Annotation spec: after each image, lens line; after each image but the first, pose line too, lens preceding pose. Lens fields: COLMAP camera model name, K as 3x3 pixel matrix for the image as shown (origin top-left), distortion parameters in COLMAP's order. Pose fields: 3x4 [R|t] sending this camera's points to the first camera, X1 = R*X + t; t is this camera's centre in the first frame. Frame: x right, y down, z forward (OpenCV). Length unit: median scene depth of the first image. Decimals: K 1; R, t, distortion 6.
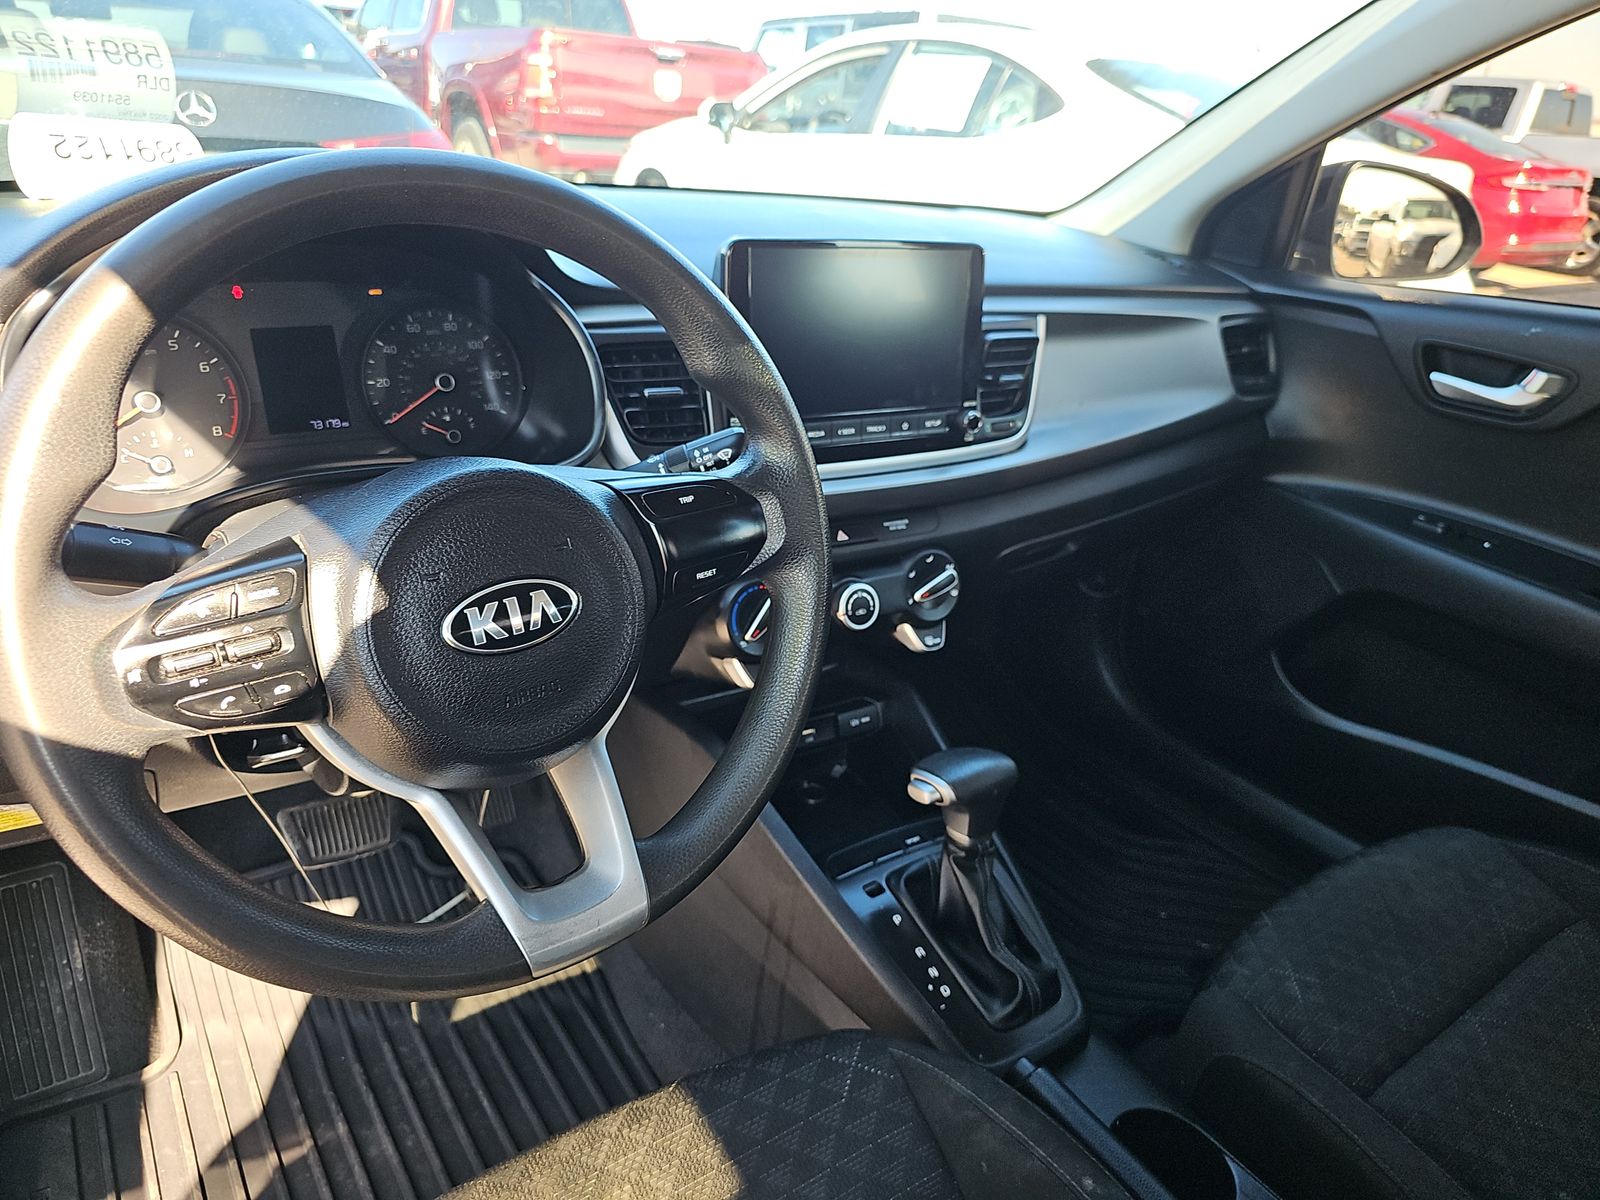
lens RADIAL K [[1069.1, 0, 803.9], [0, 1069.1, 613.3], [0, 0, 1]] dist [0.008846, -0.017442]
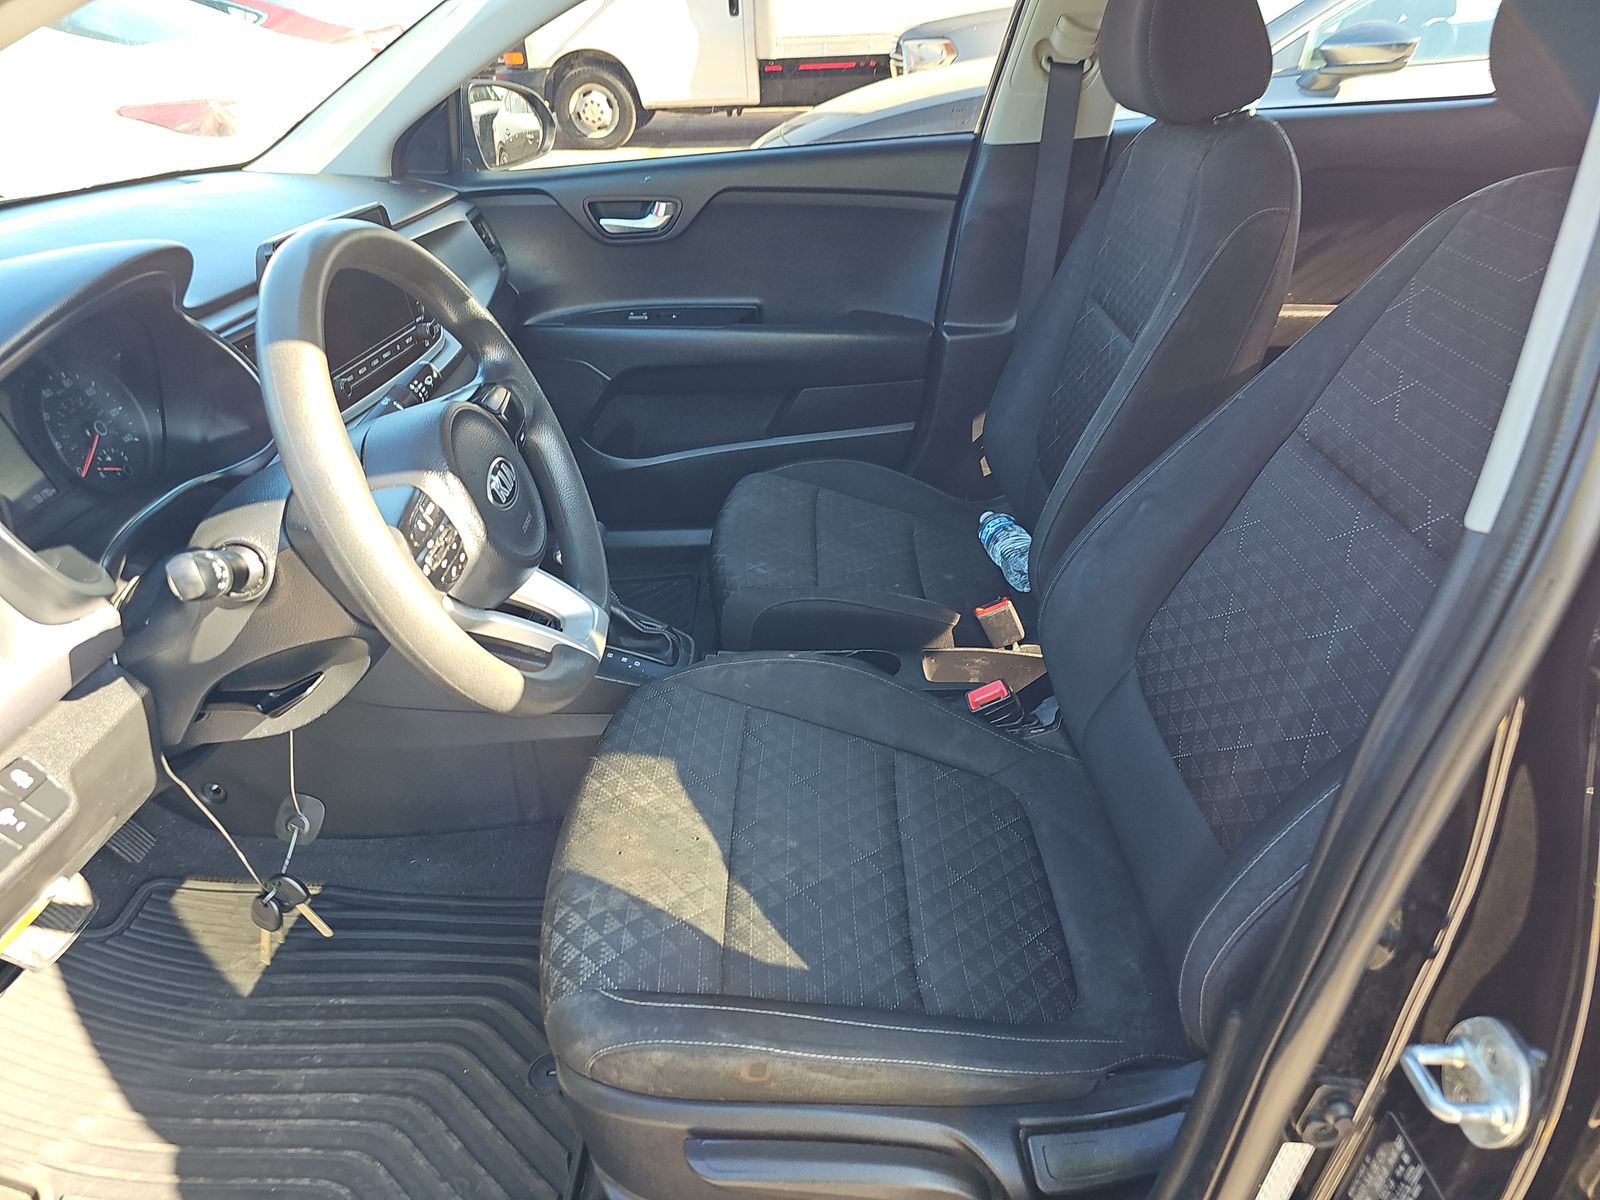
lens RADIAL K [[1069.1, 0, 802.9], [0, 1069.1, 601.0], [0, 0, 1]] dist [0.008846, -0.017442]
pose [[0.584578, -0.470285, 0.661136, -0.510908], [0.404393, 0.875328, 0.265080, -0.037153], [-0.703374, 0.112398, 0.701877, -0.213529]]
